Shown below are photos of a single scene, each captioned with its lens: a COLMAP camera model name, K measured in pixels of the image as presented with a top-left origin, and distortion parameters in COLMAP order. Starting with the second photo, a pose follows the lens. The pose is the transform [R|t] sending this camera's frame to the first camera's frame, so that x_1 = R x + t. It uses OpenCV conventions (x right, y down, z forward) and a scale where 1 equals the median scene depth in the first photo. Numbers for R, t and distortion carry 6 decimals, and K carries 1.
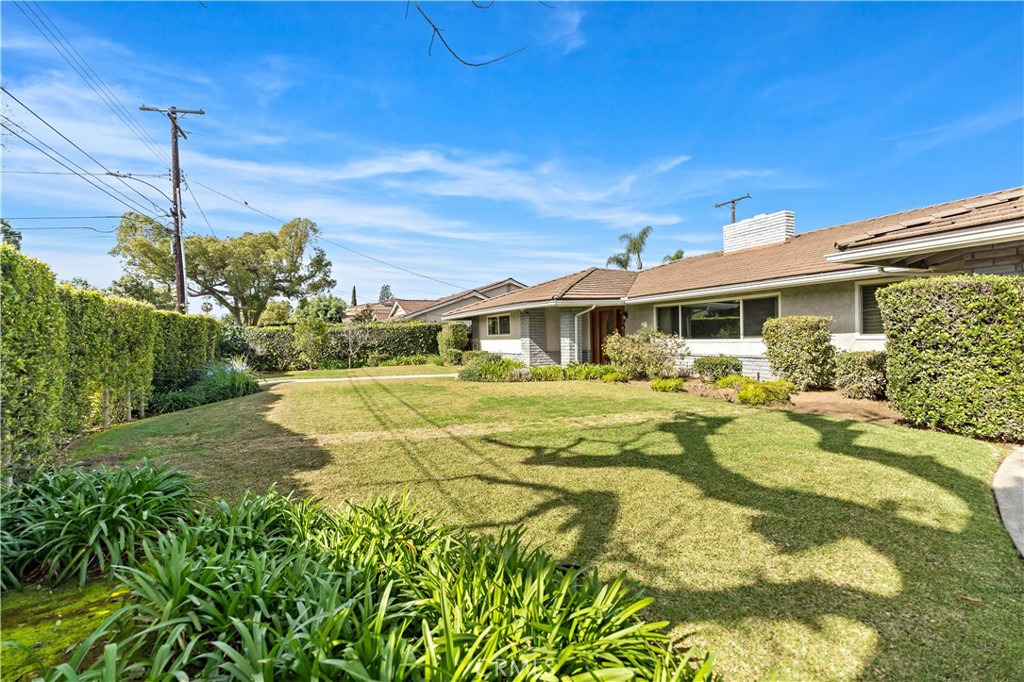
lens RADIAL K [[460.1, 0, 514.7], [0, 460.1, 341.1], [0, 0, 1]] dist [0.002167, 0.000947]
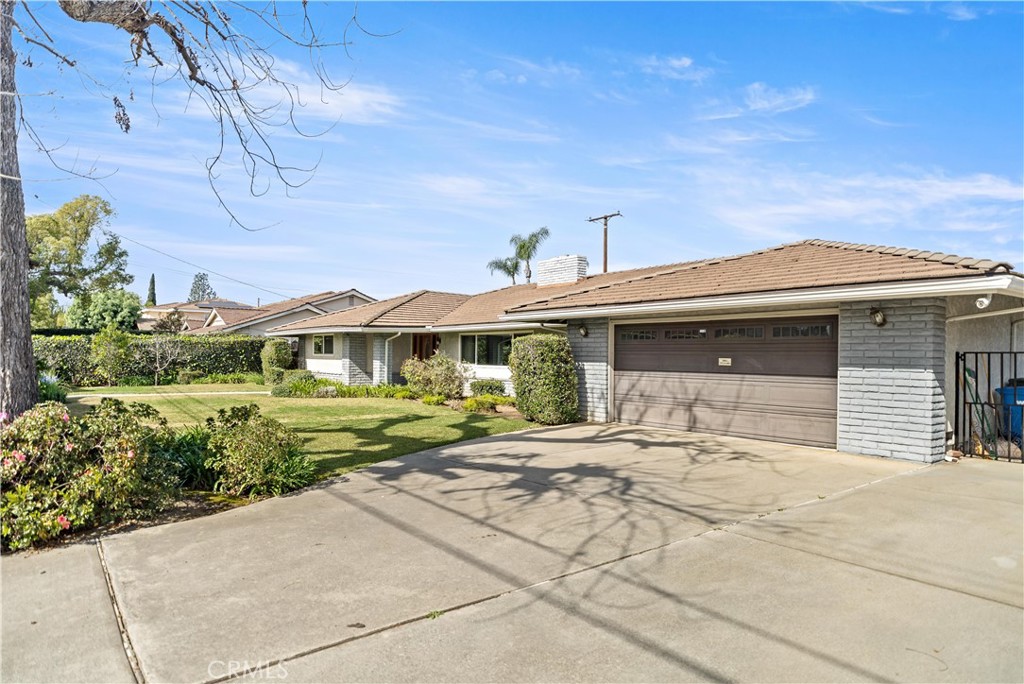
lens RADIAL K [[634.2, 0, 512.4], [0, 634.2, 355.2], [0, 0, 1]] dist [0.001456, -0.000756]
pose [[0.982068, 0.032208, 0.185757, 0.098442], [-0.030617, 0.999466, -0.011428, -0.007831], [-0.186026, 0.005536, 0.982529, -0.363980]]
